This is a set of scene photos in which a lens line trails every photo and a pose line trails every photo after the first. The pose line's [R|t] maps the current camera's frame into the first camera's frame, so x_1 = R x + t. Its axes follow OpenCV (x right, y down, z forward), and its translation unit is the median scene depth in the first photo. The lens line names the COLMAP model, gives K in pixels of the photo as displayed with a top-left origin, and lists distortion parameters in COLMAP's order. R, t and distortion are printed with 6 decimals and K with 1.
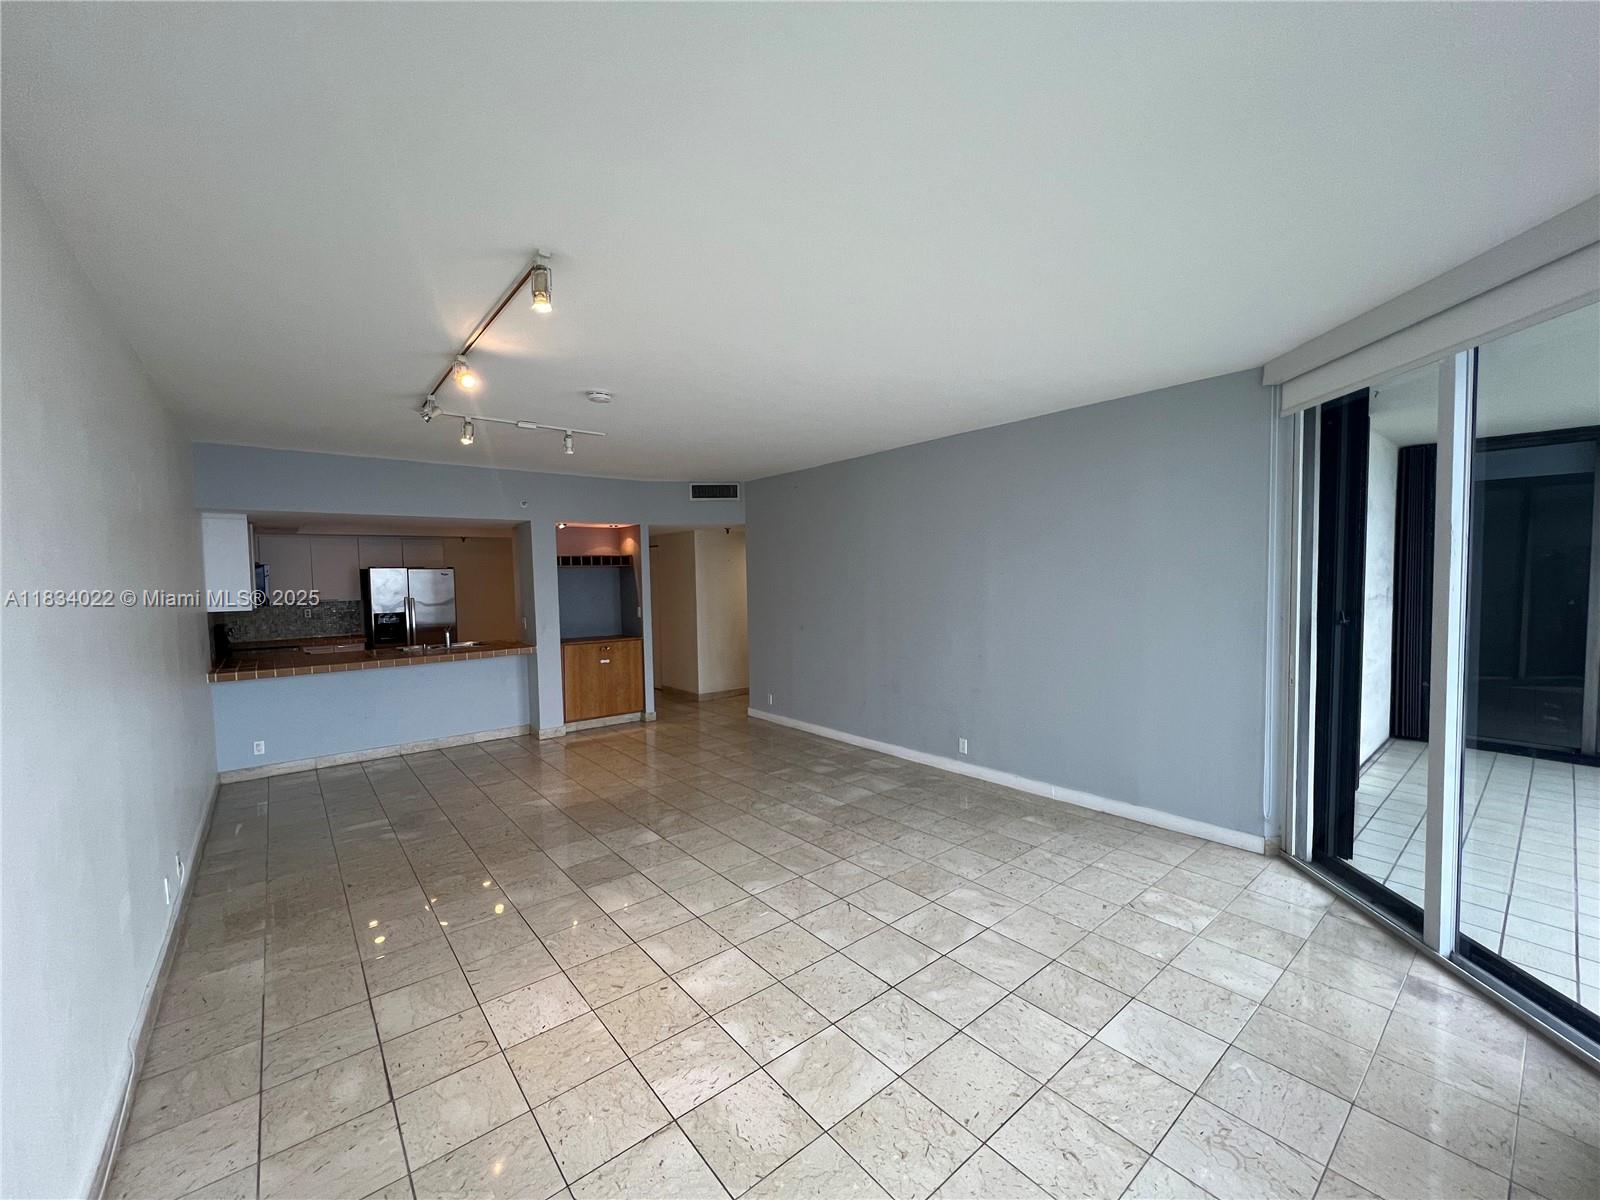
lens RADIAL K [[637.7, 0, 796.8], [0, 637.7, 610.2], [0, 0, 1]] dist [0.002043, -0.000024]
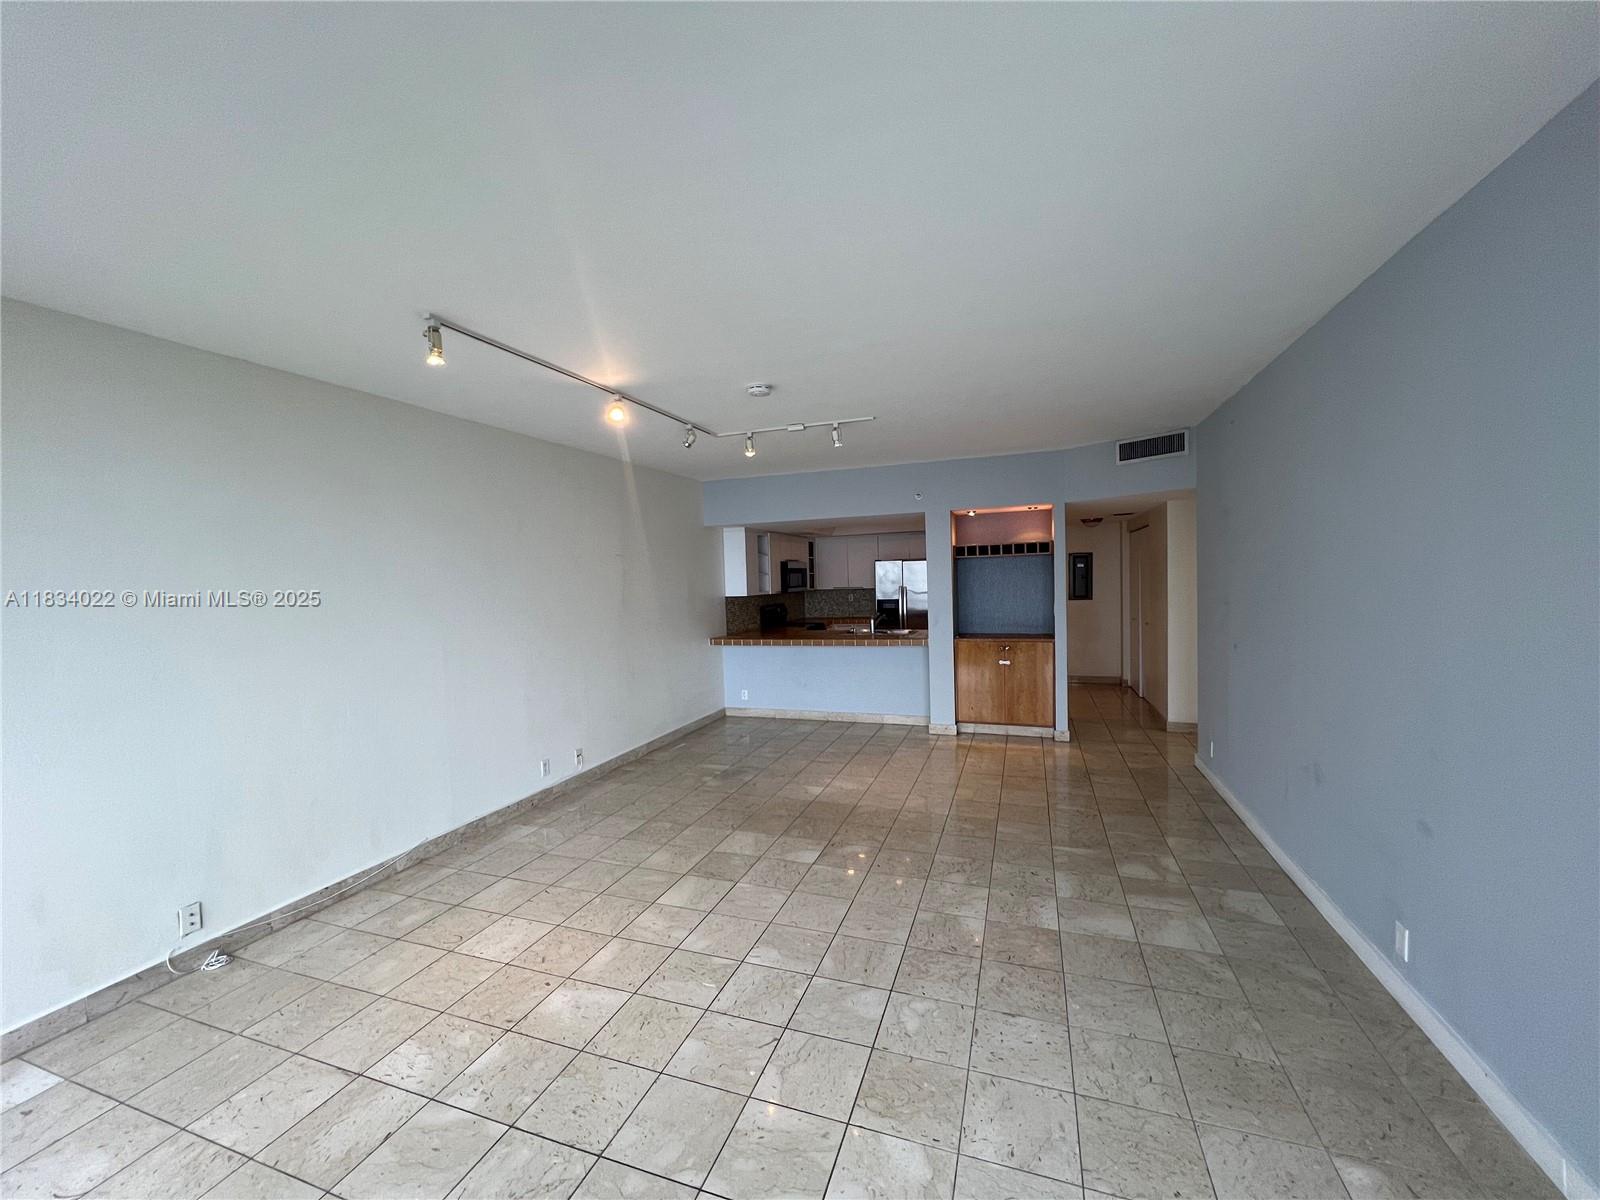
lens RADIAL K [[637.7, 0, 796.8], [0, 637.7, 610.2], [0, 0, 1]] dist [0.002043, -0.000024]
pose [[0.515149, 0.046840, -0.855820, 0.409045], [-0.024208, 0.998902, 0.040100, -0.028311], [0.856759, 0.000060, 0.515717, 0.392447]]
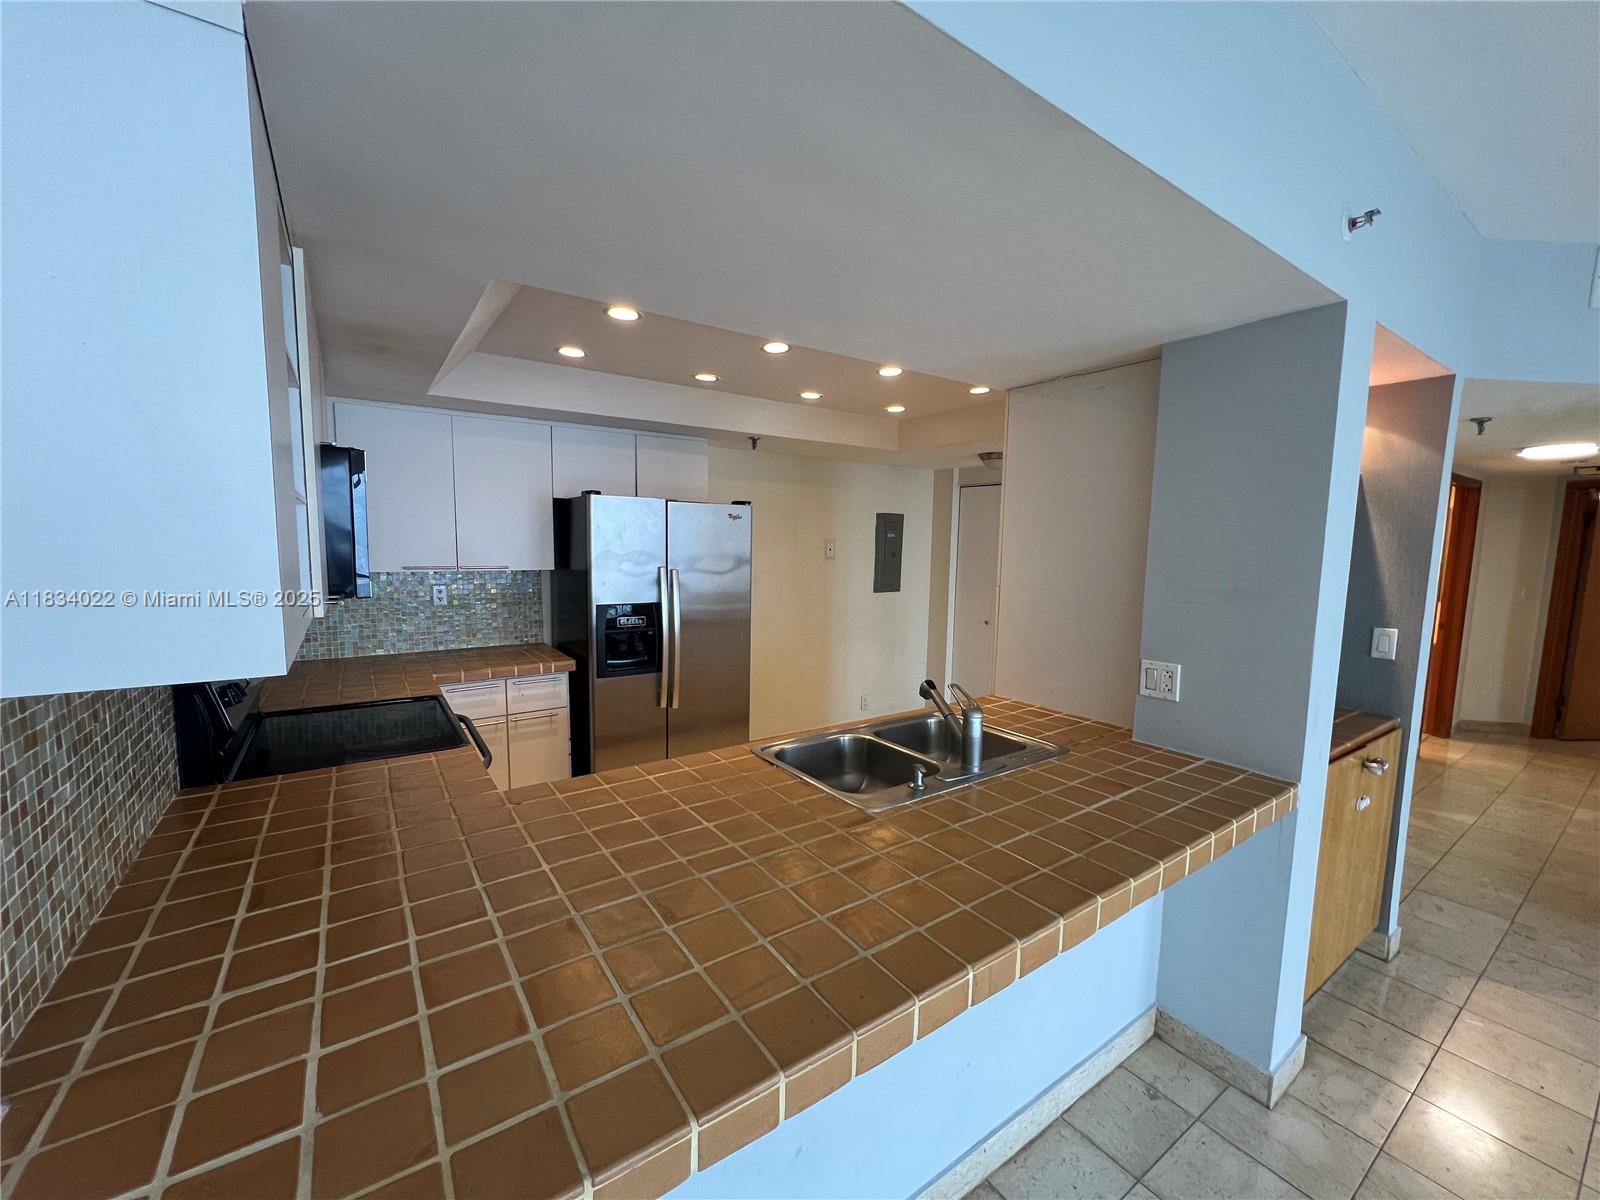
lens RADIAL K [[637.7, 0, 796.8], [0, 637.7, 610.2], [0, 0, 1]] dist [0.002043, -0.000024]
pose [[0.996299, 0.043782, -0.073964, -0.747430], [-0.039495, 0.997508, 0.058460, -0.030602], [0.076339, -0.055323, 0.995546, 0.889754]]
